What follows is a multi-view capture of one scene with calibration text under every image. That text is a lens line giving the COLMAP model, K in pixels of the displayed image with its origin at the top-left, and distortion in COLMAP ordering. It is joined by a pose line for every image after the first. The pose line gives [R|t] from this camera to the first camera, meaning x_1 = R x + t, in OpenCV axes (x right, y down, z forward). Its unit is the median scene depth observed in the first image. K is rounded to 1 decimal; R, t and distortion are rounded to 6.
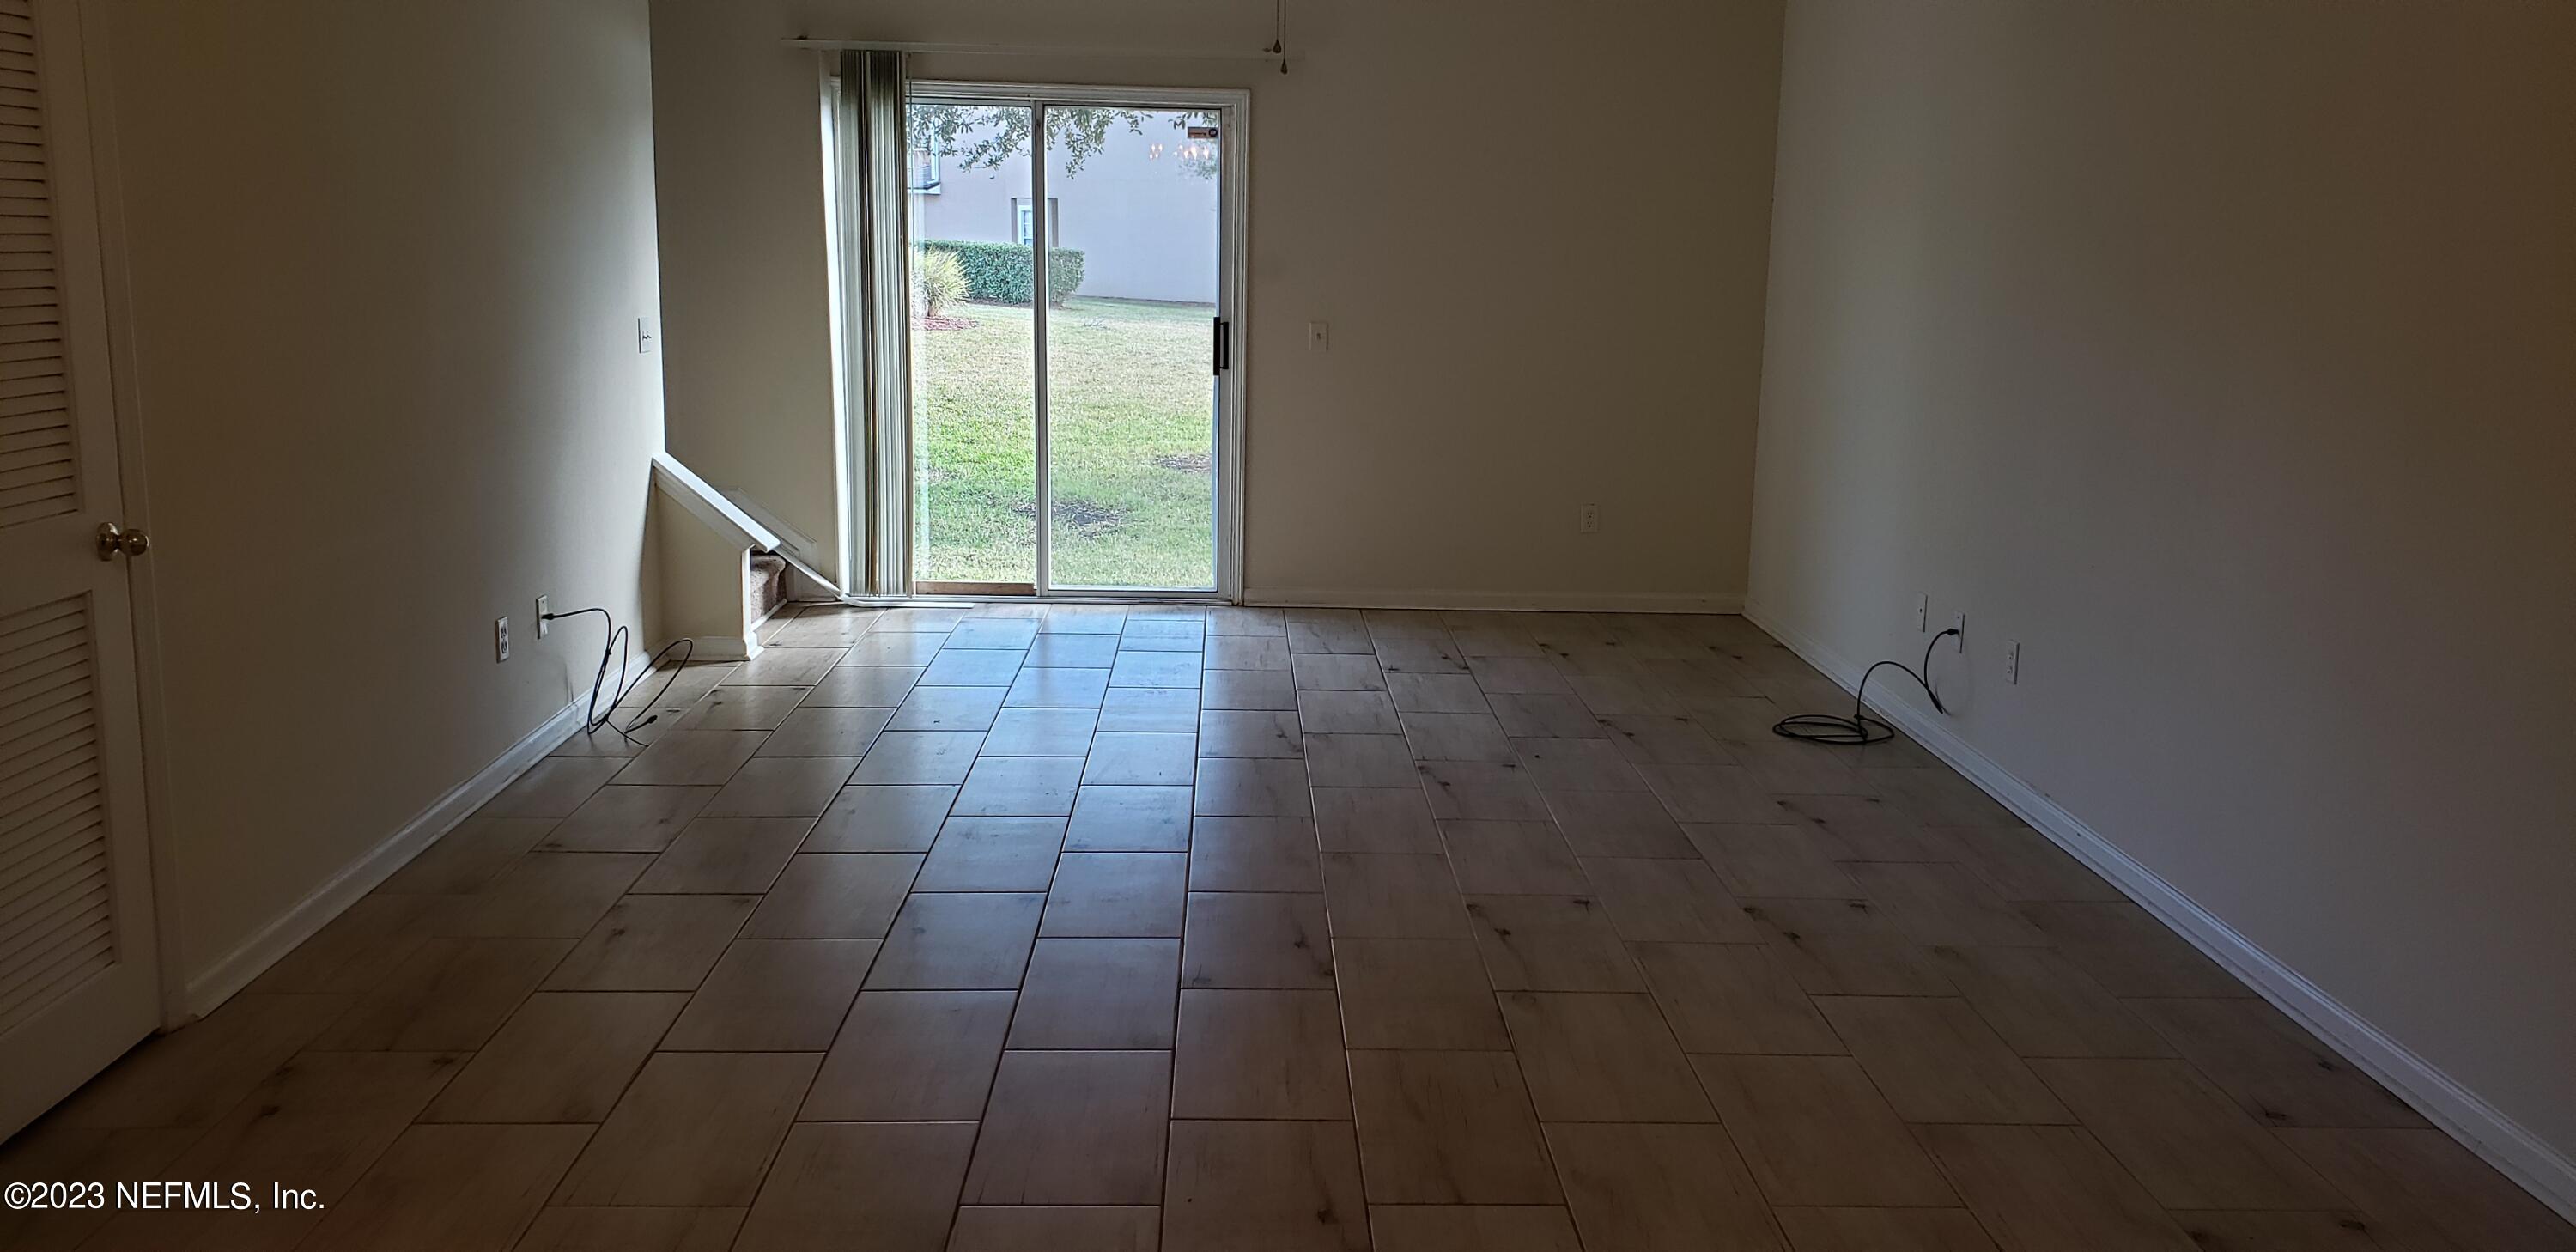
lens RADIAL K [[1987.4, 0, 1285.5], [0, 1987.4, 557.5], [0, 0, 1]] dist [0.009486, -0.003396]
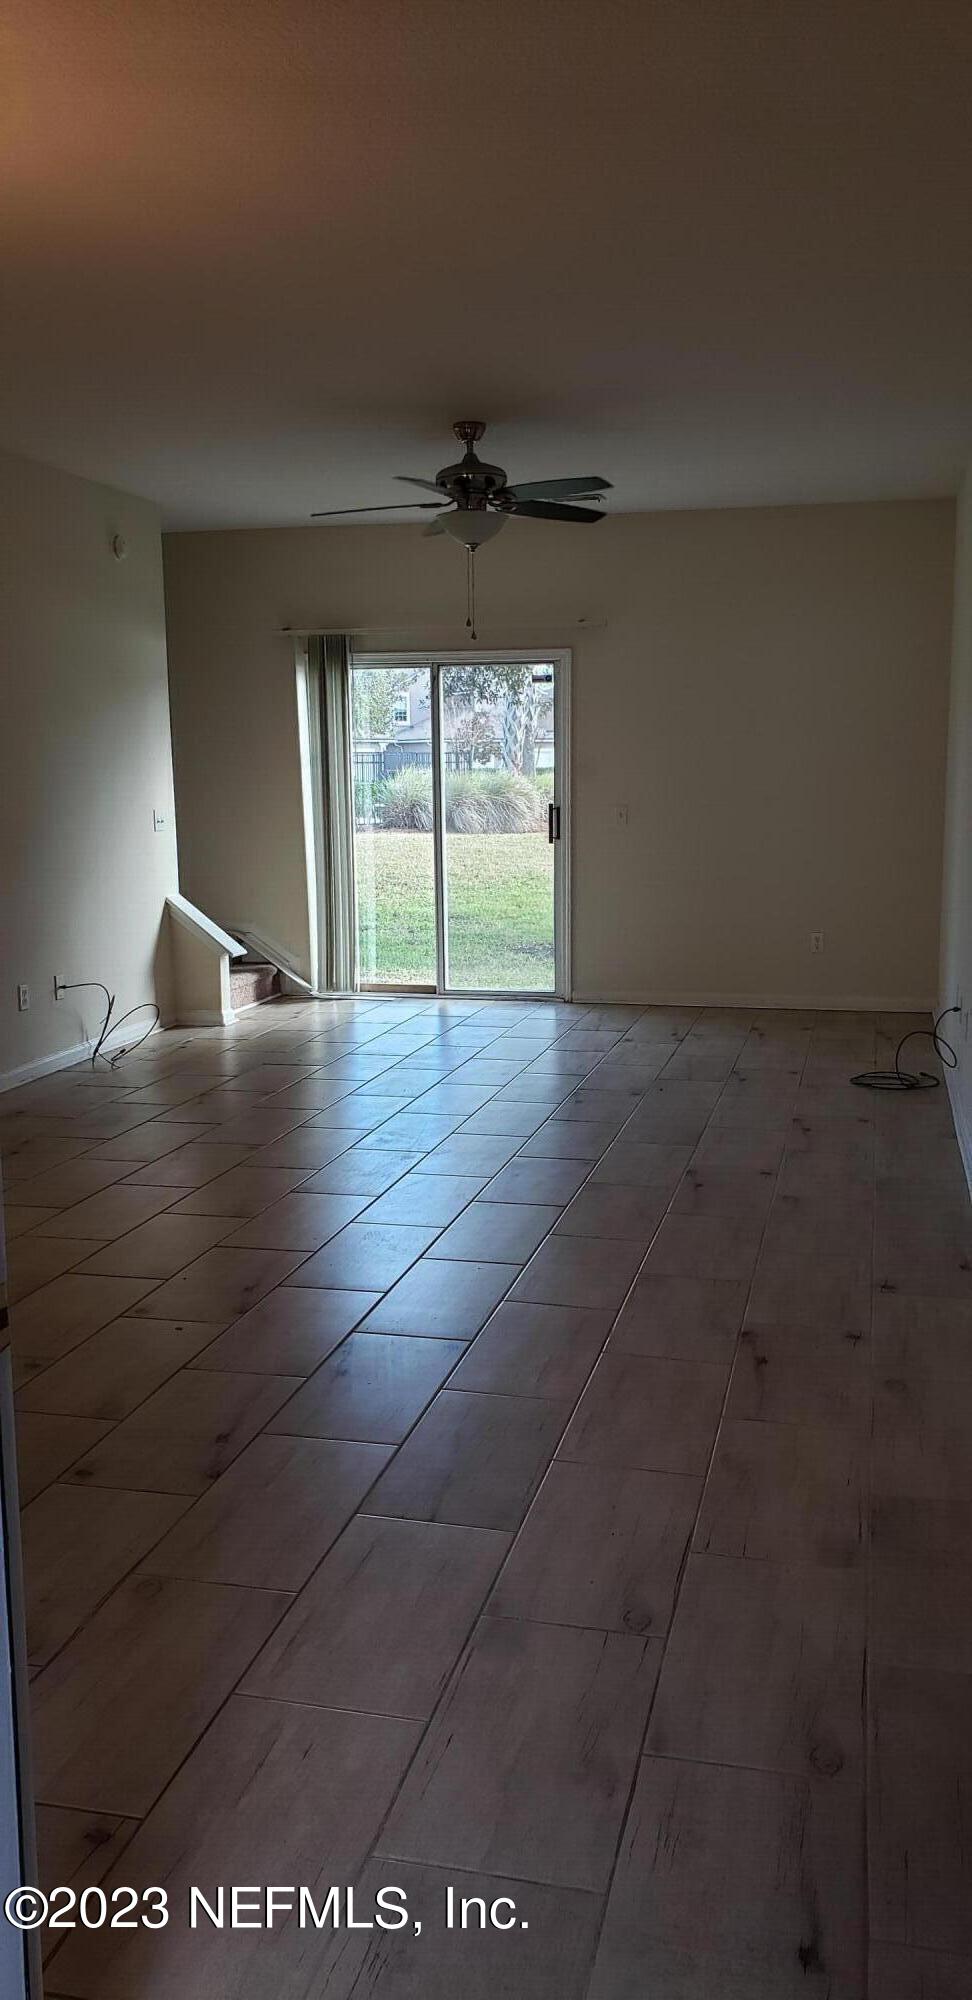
lens RADIAL K [[1543.0, 0, 486.0], [0, 1543.0, 1000.0], [0, 0, 1]] dist [0.009486, -0.003396]
pose [[0.960650, 0.011370, -0.277530, 0.240033], [-0.013582, 0.999889, -0.006050, 0.031724], [0.277430, 0.009582, 0.960698, -0.106994]]
